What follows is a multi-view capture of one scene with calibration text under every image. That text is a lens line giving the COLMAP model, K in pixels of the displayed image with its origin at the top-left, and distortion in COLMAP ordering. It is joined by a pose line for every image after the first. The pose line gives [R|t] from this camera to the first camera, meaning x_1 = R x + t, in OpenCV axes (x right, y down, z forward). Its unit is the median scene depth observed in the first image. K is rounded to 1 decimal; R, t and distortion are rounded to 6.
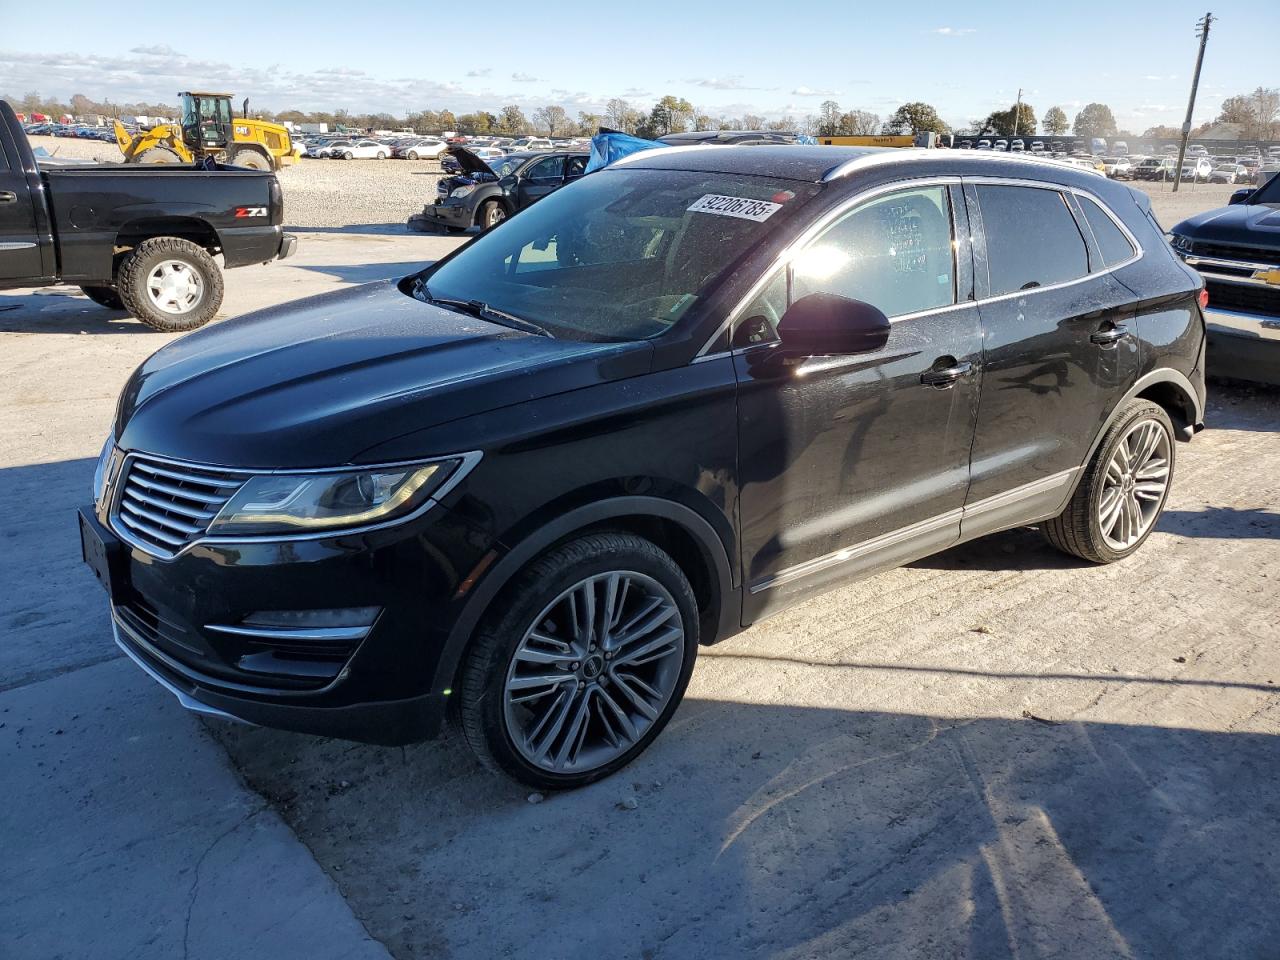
lens RADIAL K [[956.8, 0, 640.0], [0, 956.8, 480.0], [0, 0, 1]] dist [0.049636, 0.001259]
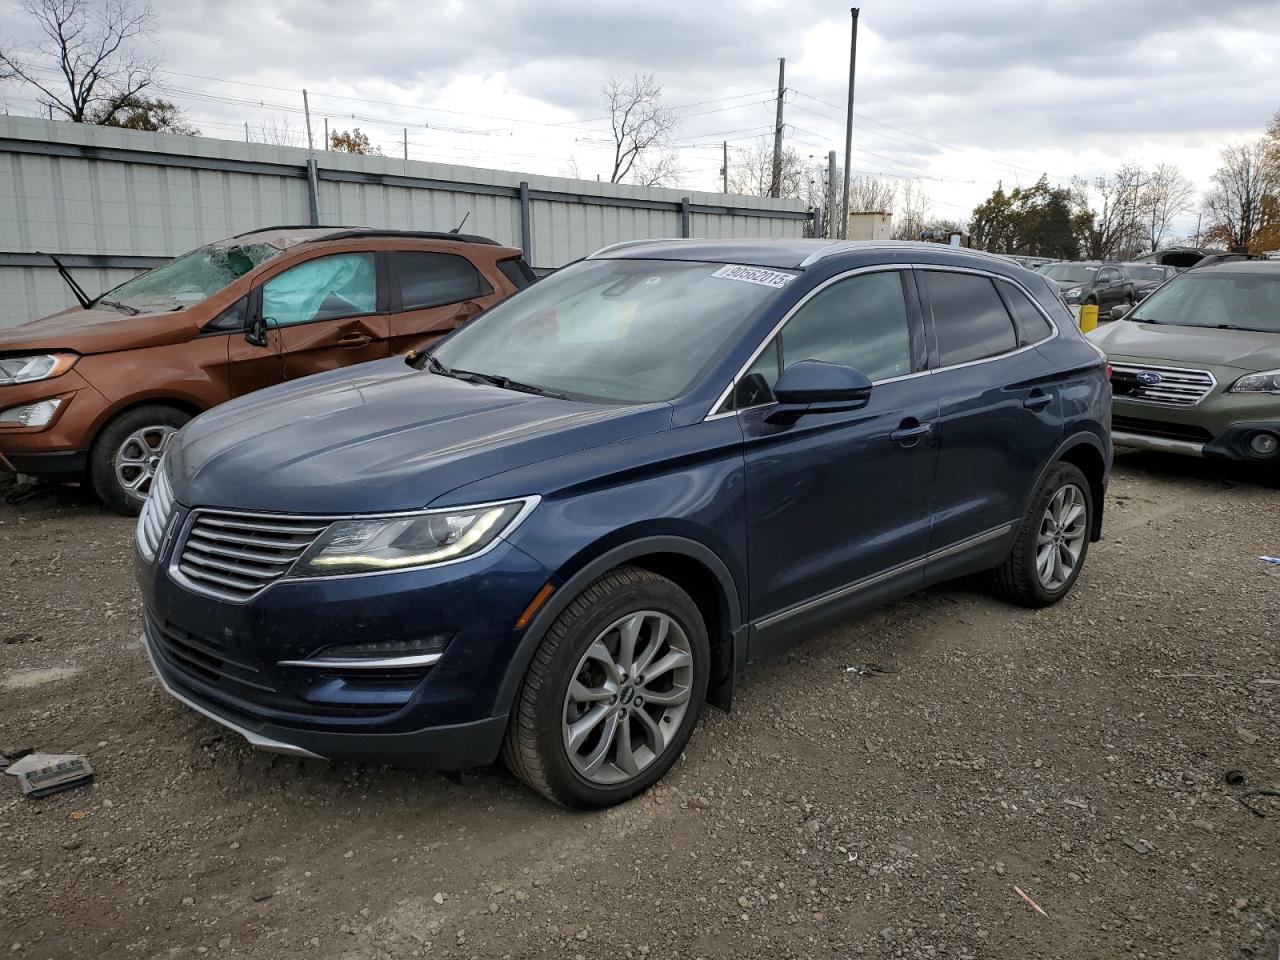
lens RADIAL K [[956.8, 0, 640.0], [0, 956.8, 480.0], [0, 0, 1]] dist [0.049636, 0.001259]
pose [[0.996476, -0.013756, 0.082745, -0.117863], [0.020513, 0.996473, -0.081374, 0.038161], [-0.081334, 0.082784, 0.993243, -0.114155]]
